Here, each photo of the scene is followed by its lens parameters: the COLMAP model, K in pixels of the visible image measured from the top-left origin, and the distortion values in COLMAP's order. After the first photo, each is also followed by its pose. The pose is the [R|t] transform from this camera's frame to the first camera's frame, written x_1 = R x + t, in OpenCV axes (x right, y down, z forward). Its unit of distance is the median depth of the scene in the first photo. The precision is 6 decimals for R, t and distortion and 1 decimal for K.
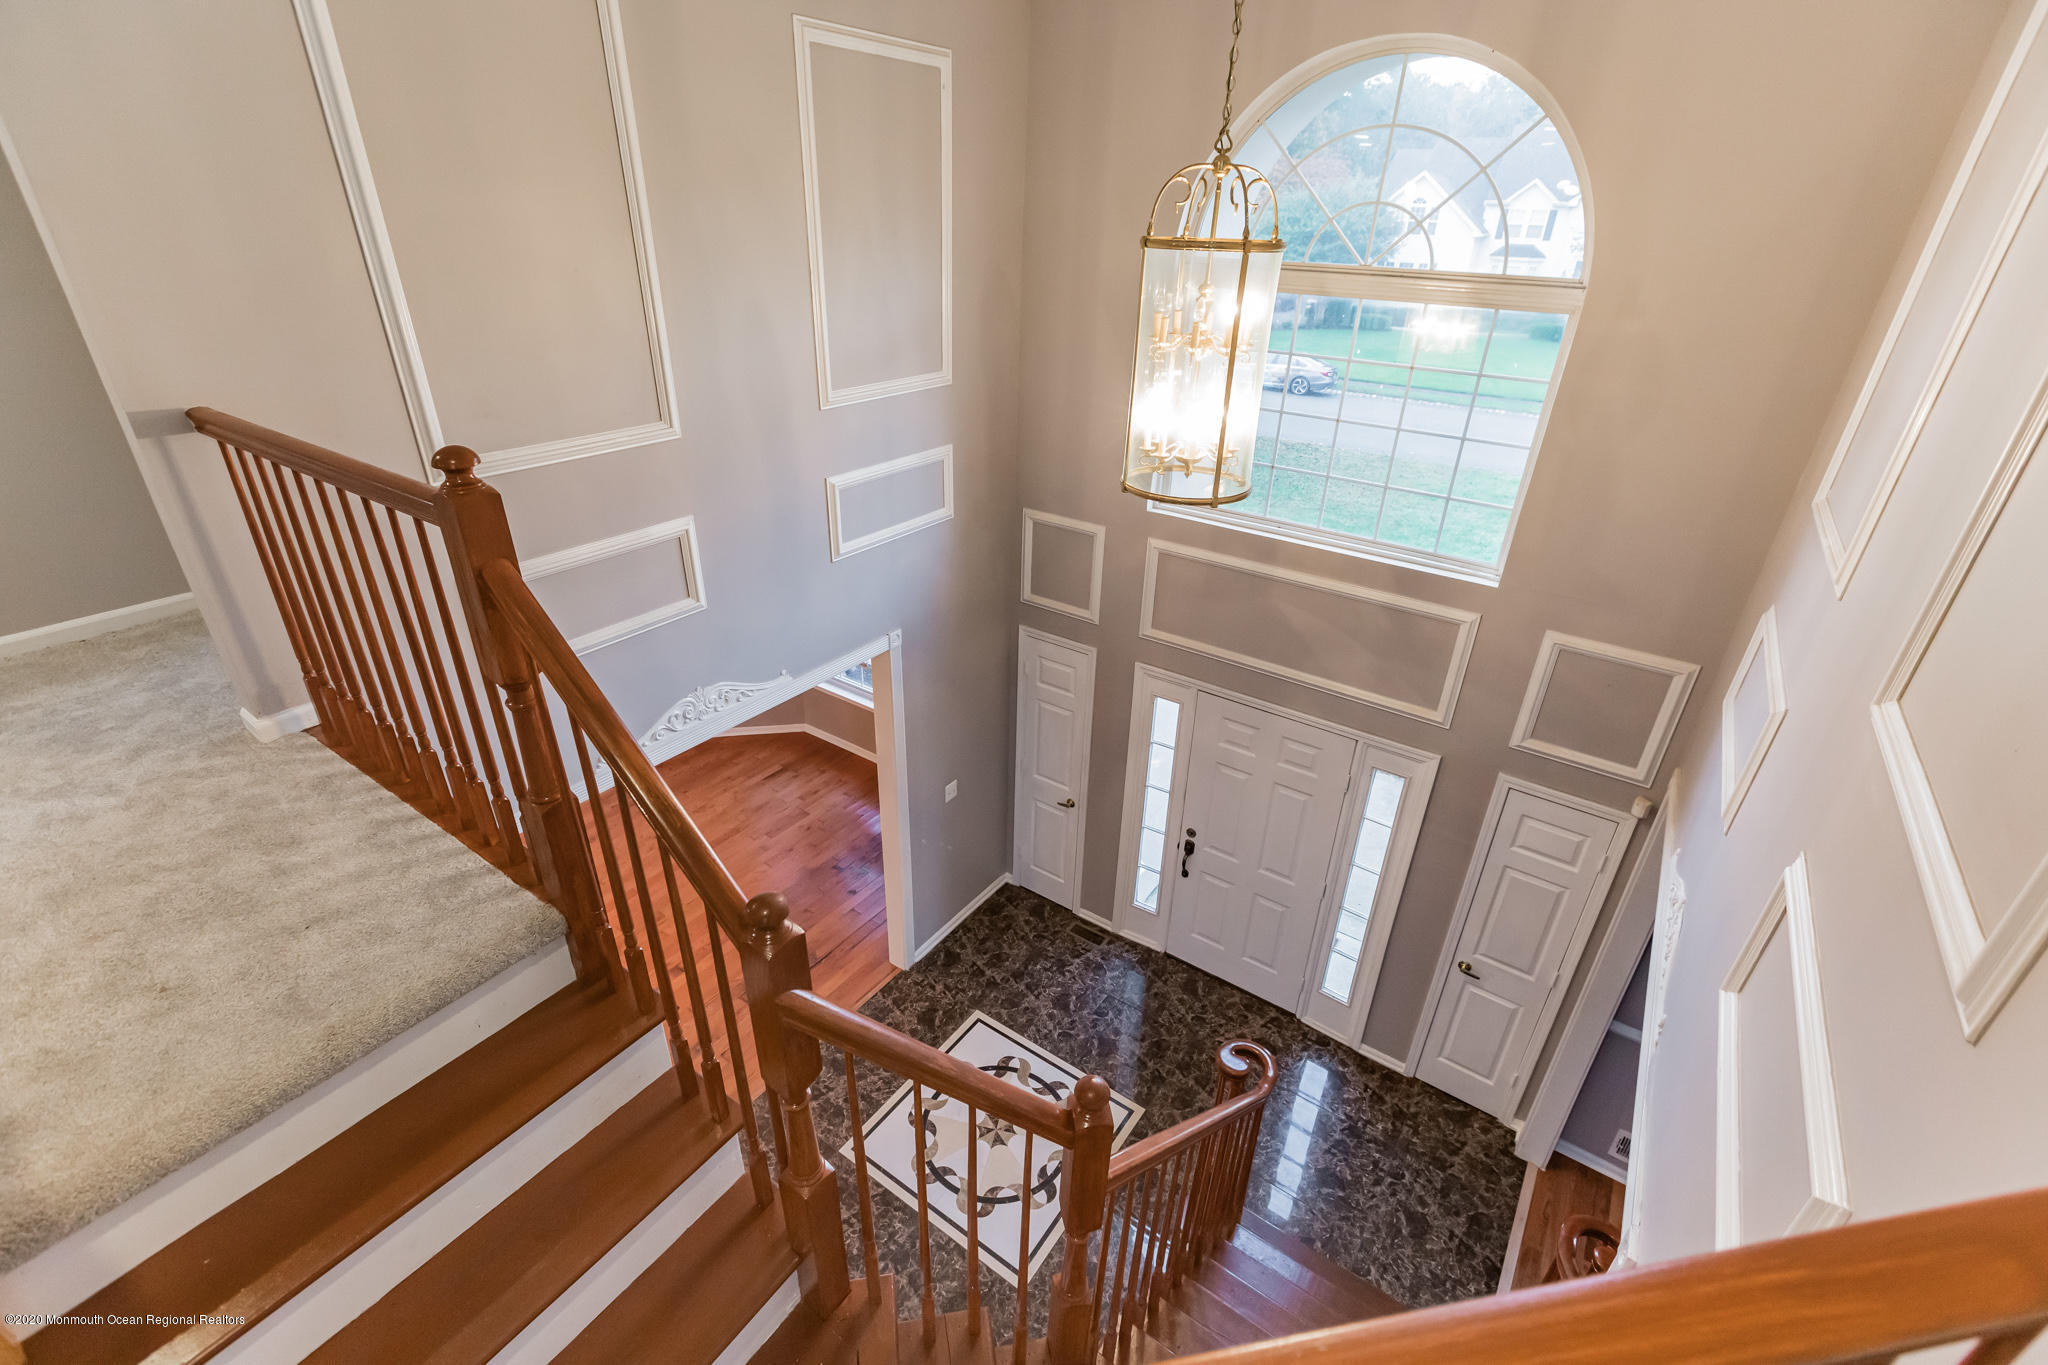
lens RADIAL K [[903.7, 0, 1032.5], [0, 903.7, 684.2], [0, 0, 1]] dist [0.003581, 0.000107]
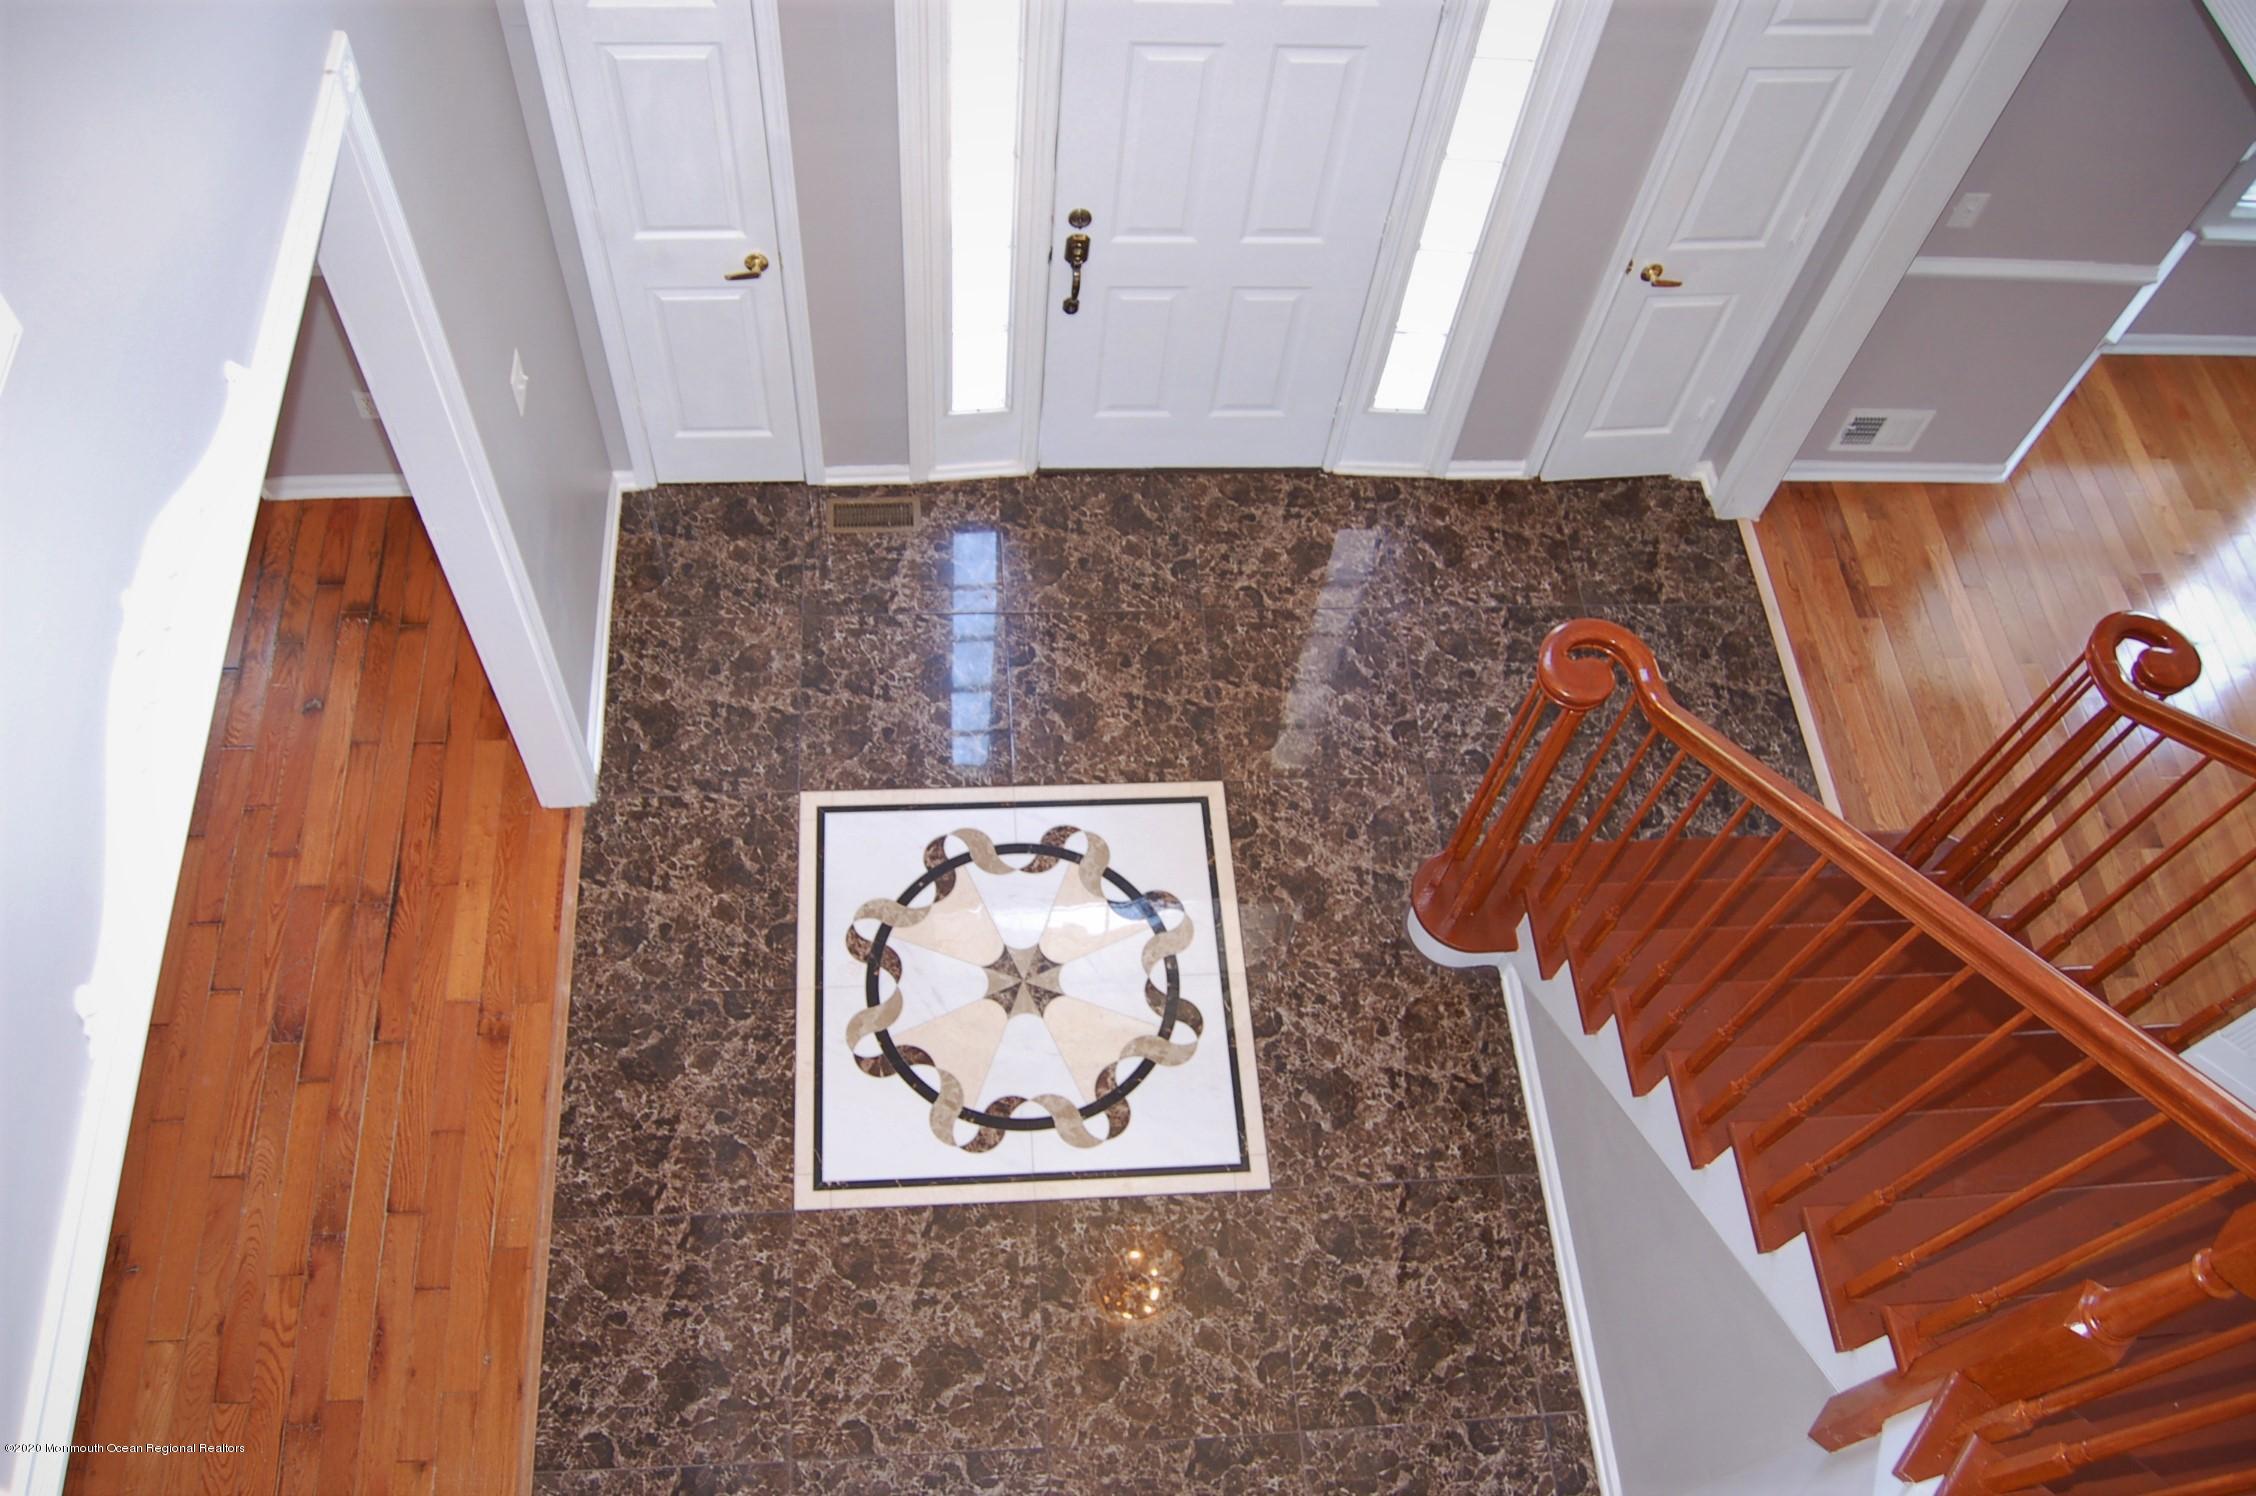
lens RADIAL K [[1777.2, 0, 1125.4], [0, 1777.2, 751.4], [0, 0, 1]] dist [-0.067120, 0.000577]
pose [[0.773117, -0.523488, 0.358119, -0.241094], [0.239157, 0.763547, 0.599833, -0.142098], [-0.587447, -0.378095, 0.715507, 0.288681]]
